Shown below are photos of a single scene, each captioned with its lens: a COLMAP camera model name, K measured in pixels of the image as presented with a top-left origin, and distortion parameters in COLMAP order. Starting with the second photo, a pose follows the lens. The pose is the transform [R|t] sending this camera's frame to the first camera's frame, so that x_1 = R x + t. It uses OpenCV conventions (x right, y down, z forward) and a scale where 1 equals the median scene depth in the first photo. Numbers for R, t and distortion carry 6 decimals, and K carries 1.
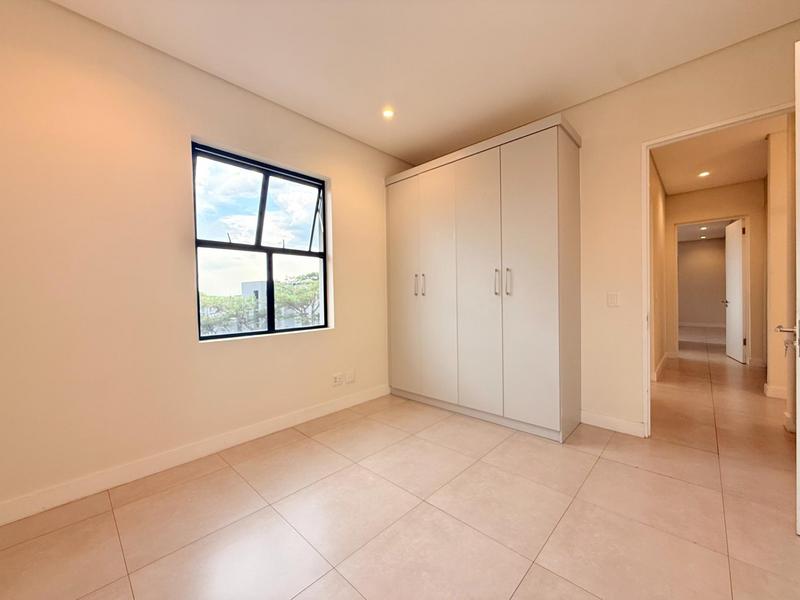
lens RADIAL K [[319.9, 0, 396.4], [0, 319.9, 300.5], [0, 0, 1]] dist [-0.000852, 0.000099]
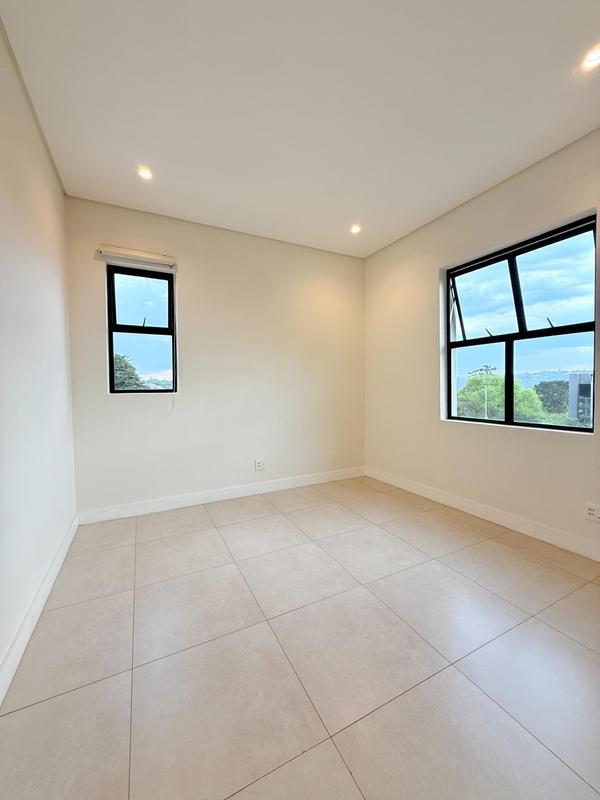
lens RADIAL K [[319.9, 0, 301.3], [0, 319.9, 393.8], [0, 0, 1]] dist [-0.000852, 0.000099]
pose [[-0.331185, 0.041606, -0.942648, 0.729386], [0.003011, 0.999069, 0.043038, -0.033740], [0.943561, 0.011416, -0.331002, 0.745739]]
